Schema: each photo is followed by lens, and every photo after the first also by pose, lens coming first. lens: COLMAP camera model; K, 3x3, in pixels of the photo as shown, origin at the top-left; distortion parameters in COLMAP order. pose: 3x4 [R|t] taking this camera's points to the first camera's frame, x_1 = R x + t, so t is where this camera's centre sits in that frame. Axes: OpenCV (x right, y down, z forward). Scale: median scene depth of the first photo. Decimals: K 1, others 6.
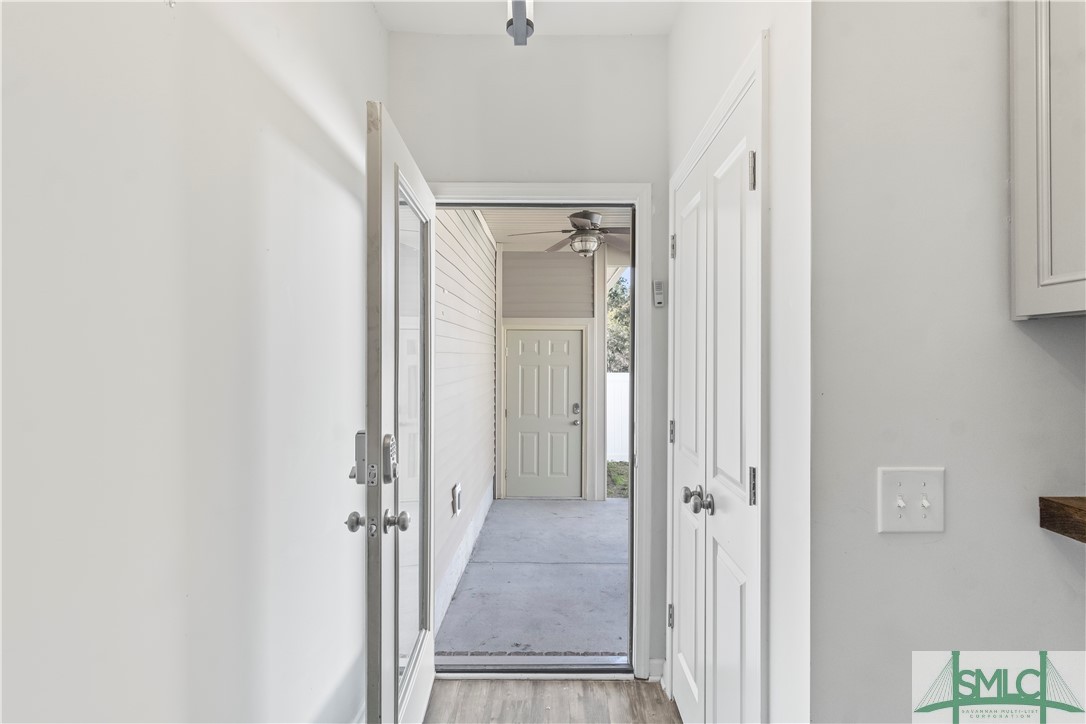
lens RADIAL K [[563.1, 0, 545.6], [0, 563.1, 362.7], [0, 0, 1]] dist [-0.001922, 0.001487]
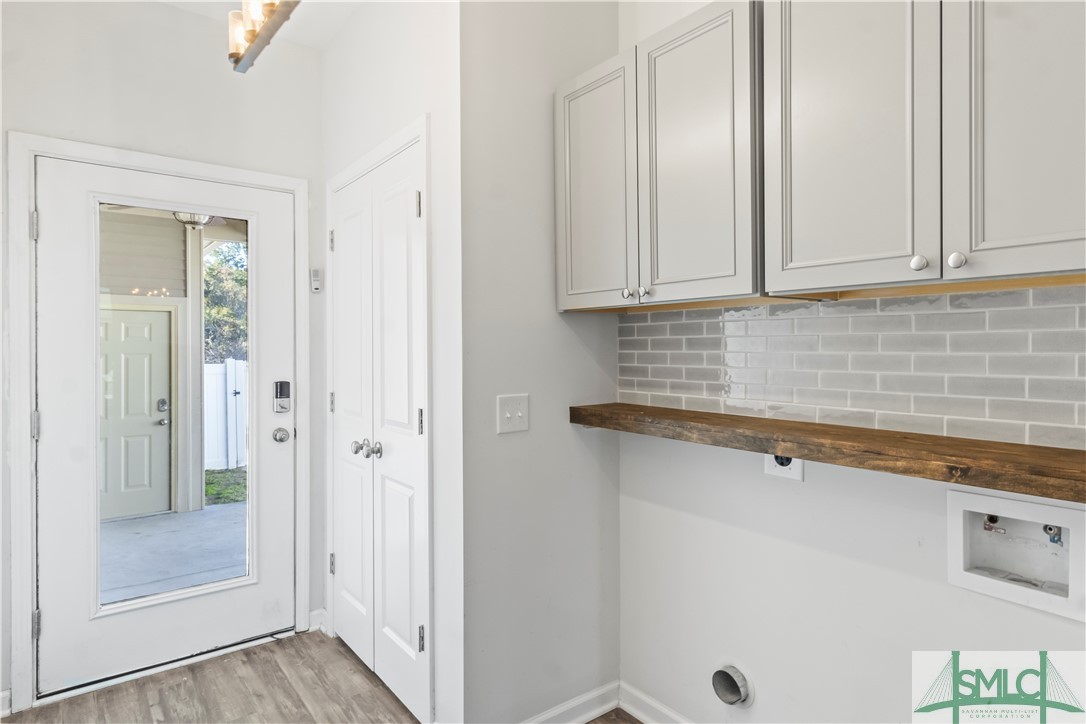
lens RADIAL K [[612.3, 0, 544.7], [0, 612.3, 357.6], [0, 0, 1]] dist [0.040623, 0.001298]
pose [[0.791414, -0.015289, 0.611089, -0.188512], [0.010955, 0.999881, 0.010829, 0.022281], [-0.611182, -0.001876, 0.791488, -0.245850]]
